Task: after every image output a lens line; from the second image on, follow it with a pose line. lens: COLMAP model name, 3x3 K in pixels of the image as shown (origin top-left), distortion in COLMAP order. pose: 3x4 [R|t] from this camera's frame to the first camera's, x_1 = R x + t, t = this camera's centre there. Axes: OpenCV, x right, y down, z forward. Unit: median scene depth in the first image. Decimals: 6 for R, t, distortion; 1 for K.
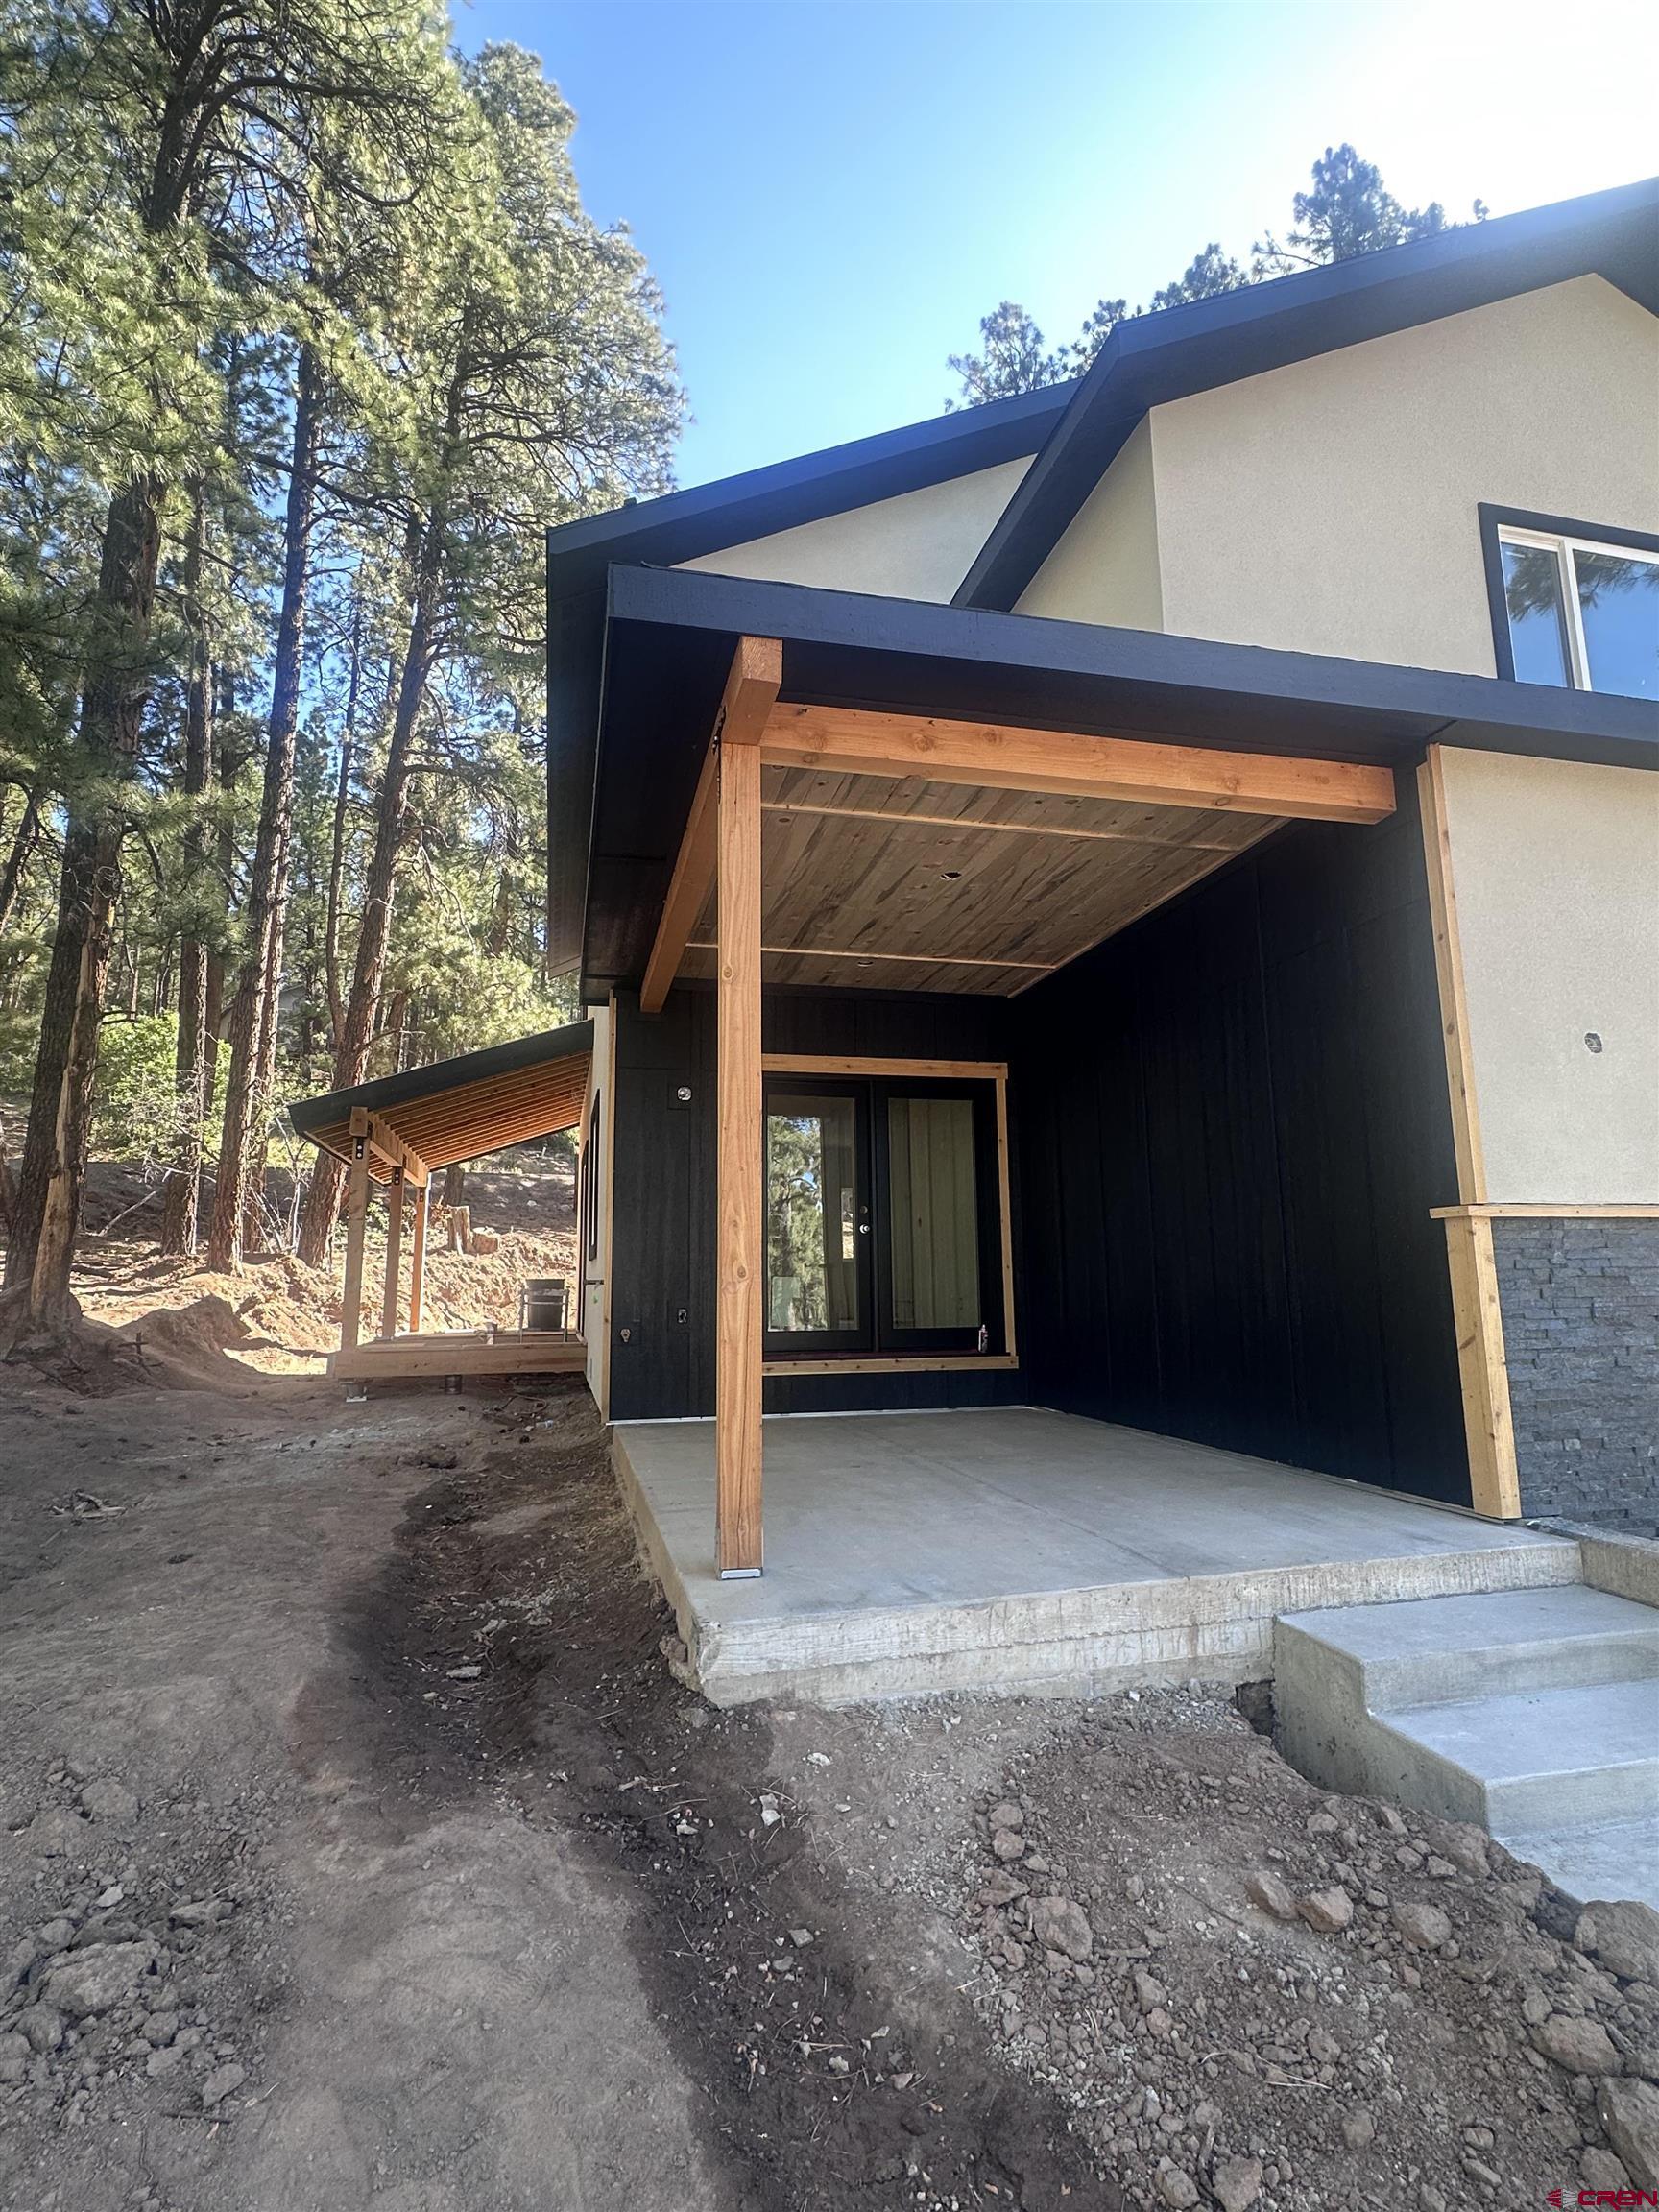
lens RADIAL K [[1111.8, 0, 829.5], [0, 1111.8, 1106.0], [0, 0, 1]] dist [-0.000060, 0.000594]
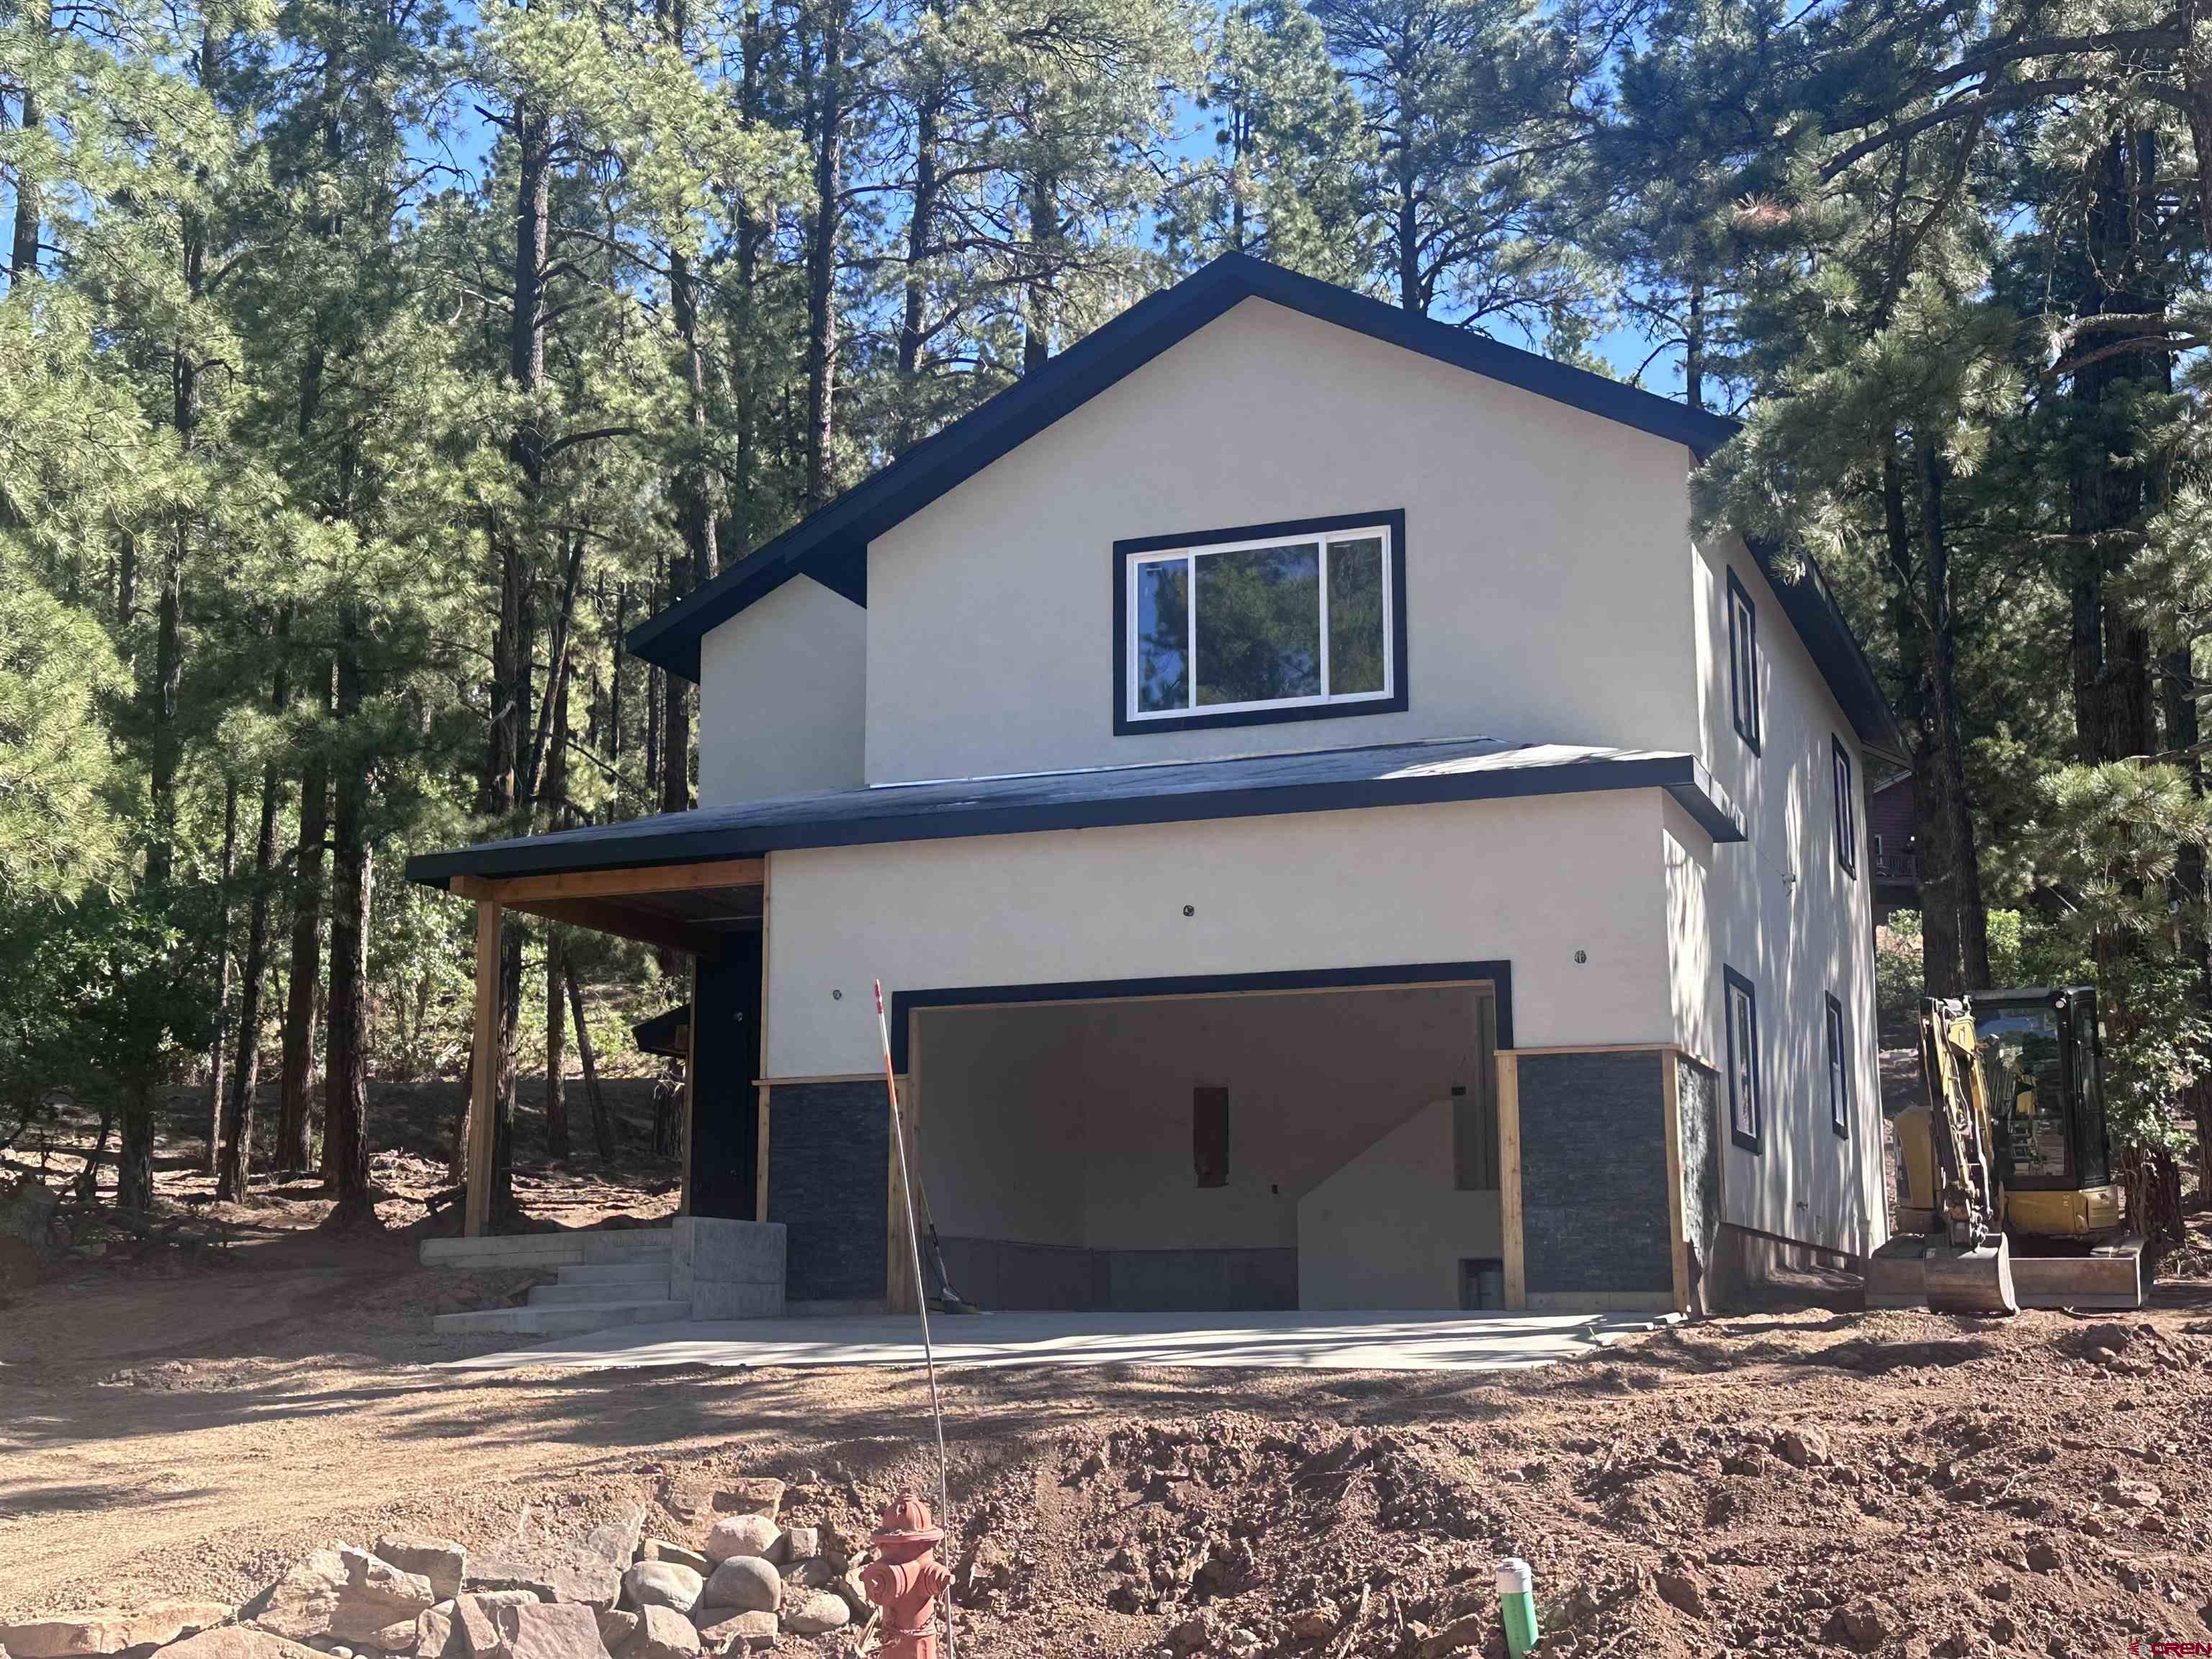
lens RADIAL K [[2837.1, 0, 1106.0], [0, 2837.1, 829.5], [0, 0, 1]] dist [-0.004331, 0.001422]
pose [[0.821929, -0.094093, -0.561764, 2.447413], [0.086023, 0.995454, -0.040872, -0.063416], [0.563056, -0.014730, 0.826287, -1.805757]]
